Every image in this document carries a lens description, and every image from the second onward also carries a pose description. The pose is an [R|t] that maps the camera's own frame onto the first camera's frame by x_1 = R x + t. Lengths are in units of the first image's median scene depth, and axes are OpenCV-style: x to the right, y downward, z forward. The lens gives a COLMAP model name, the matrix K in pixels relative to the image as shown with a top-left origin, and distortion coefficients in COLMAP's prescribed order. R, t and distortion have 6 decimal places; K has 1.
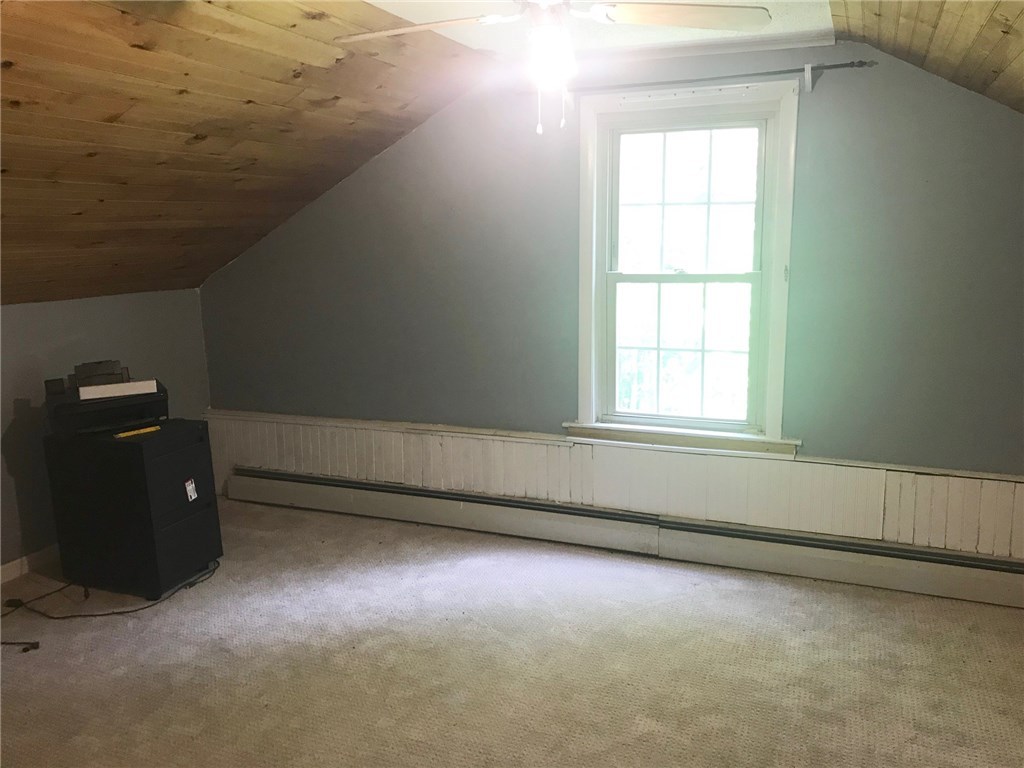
lens RADIAL K [[848.1, 0, 505.7], [0, 848.1, 385.9], [0, 0, 1]] dist [0.069349, -0.047368]
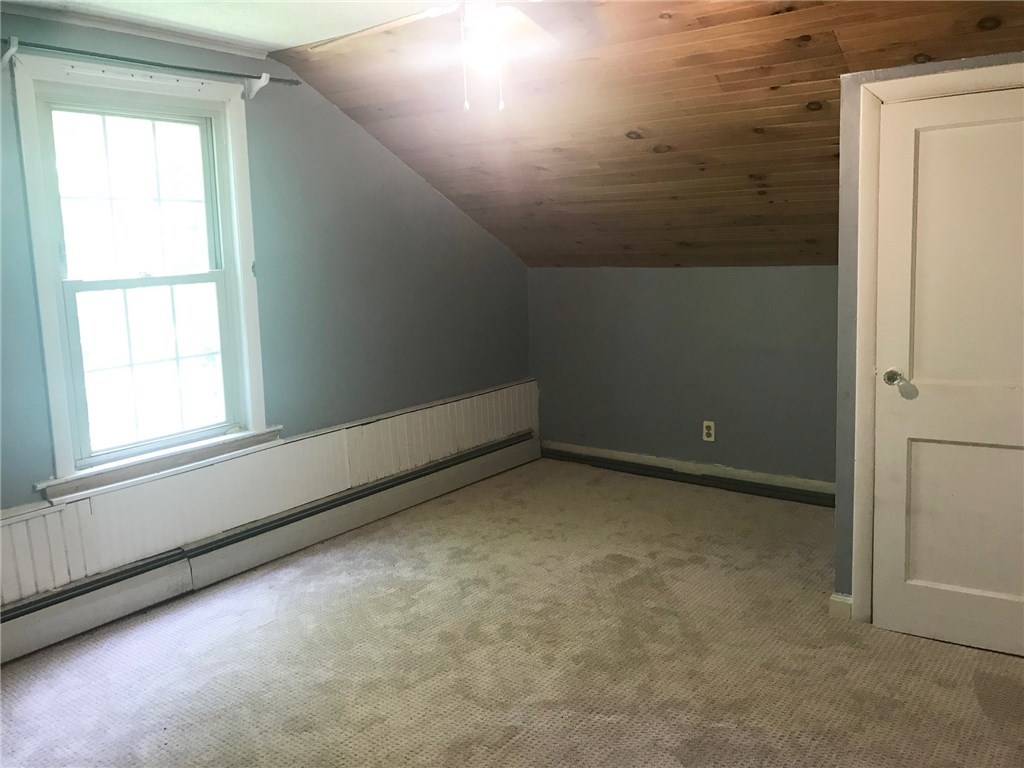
lens RADIAL K [[848.1, 0, 503.3], [0, 848.1, 383.4], [0, 0, 1]] dist [0.069349, -0.047368]
pose [[0.272604, -0.163231, 0.948179, -0.567857], [0.210137, 0.971812, 0.106885, -0.040944], [-0.938898, 0.170110, 0.299221, 0.399125]]
